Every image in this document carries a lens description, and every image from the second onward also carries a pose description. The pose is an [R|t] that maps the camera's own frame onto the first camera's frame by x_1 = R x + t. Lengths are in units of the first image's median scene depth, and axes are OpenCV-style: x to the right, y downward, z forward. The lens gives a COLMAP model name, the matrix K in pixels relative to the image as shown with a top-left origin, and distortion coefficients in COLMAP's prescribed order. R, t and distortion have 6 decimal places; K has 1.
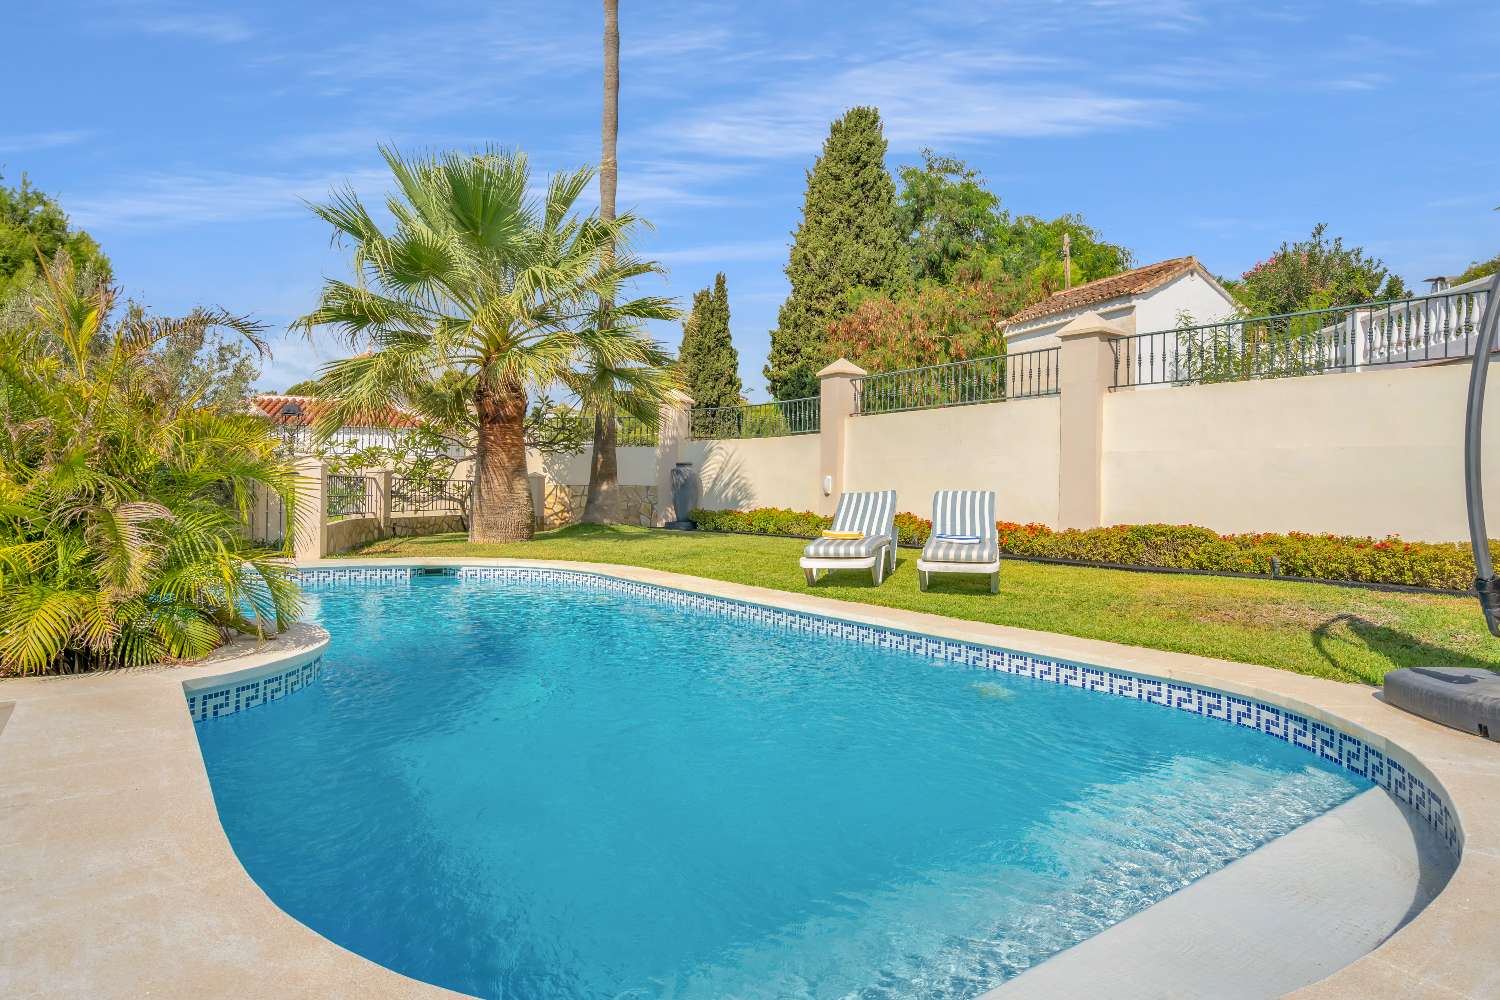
lens RADIAL K [[862.8, 0, 749.9], [0, 862.8, 477.1], [0, 0, 1]] dist [-0.003709, 0.000543]
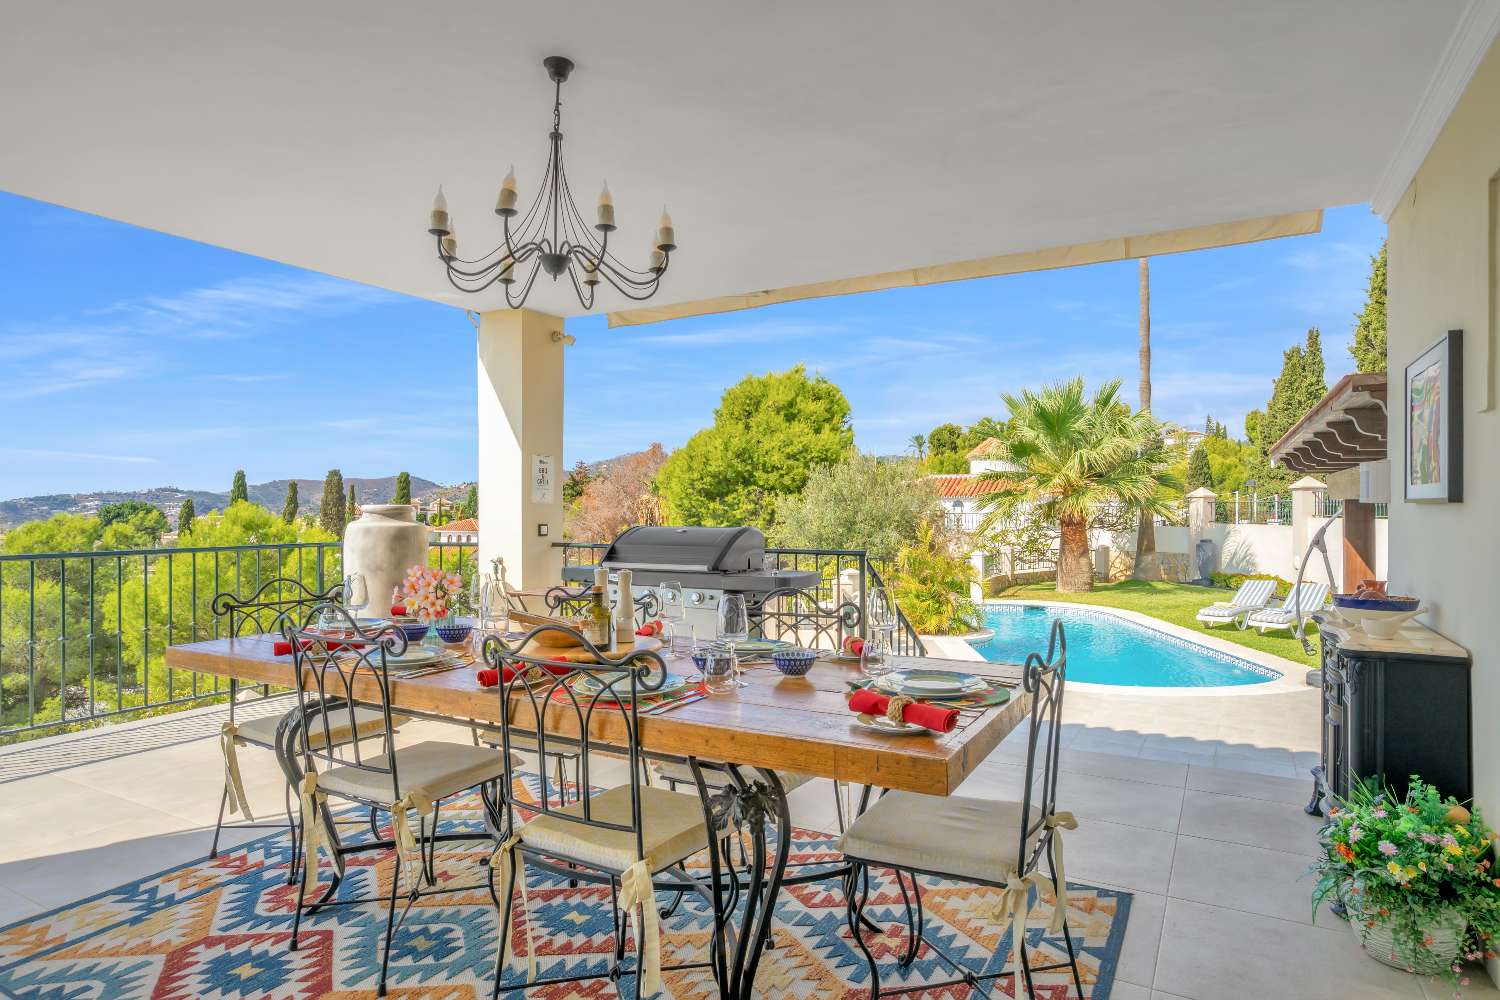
lens RADIAL K [[868.6, 0, 750.0], [0, 868.6, 500.0], [0, 0, 1]] dist [0.001226, 0.001010]
pose [[0.768156, -0.020163, -0.639945, 0.291793], [0.024175, 0.999705, -0.002480, -0.105323], [0.639806, -0.013565, 0.768416, -0.673735]]
